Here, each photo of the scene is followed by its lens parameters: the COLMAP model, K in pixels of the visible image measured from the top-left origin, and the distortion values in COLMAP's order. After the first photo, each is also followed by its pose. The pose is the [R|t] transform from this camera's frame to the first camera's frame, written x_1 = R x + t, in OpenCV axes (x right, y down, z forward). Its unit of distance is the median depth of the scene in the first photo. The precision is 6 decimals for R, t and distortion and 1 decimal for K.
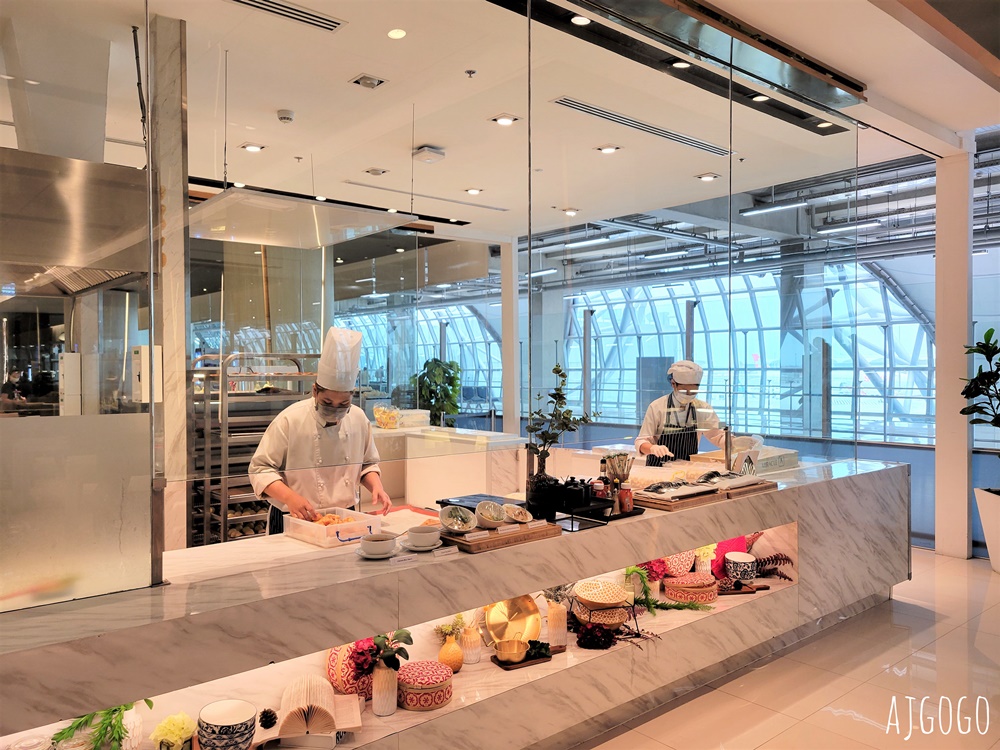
lens RADIAL K [[761.4, 0, 500.8], [0, 761.4, 375.0], [0, 0, 1]] dist [0.010772, 0.003754]
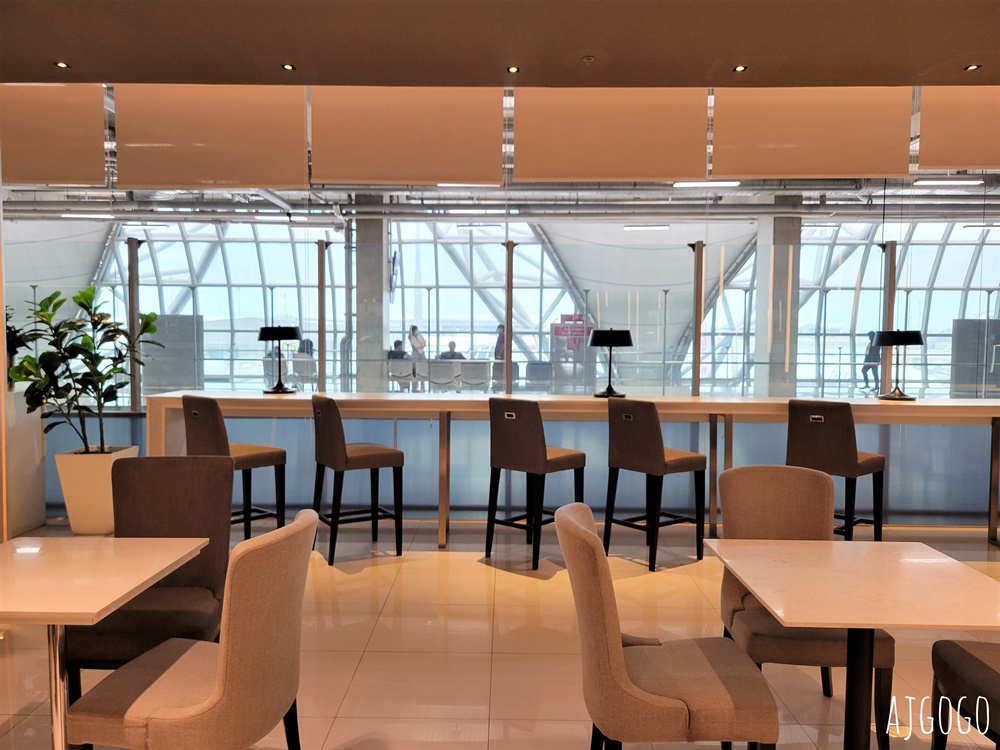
lens RADIAL K [[761.4, 0, 498.1], [0, 761.4, 379.0], [0, 0, 1]] dist [0.010772, 0.003754]
pose [[0.653025, -0.037407, 0.756412, -0.356680], [-0.004775, 0.998556, 0.053503, -0.001180], [-0.757322, -0.038551, 0.651903, 0.454115]]
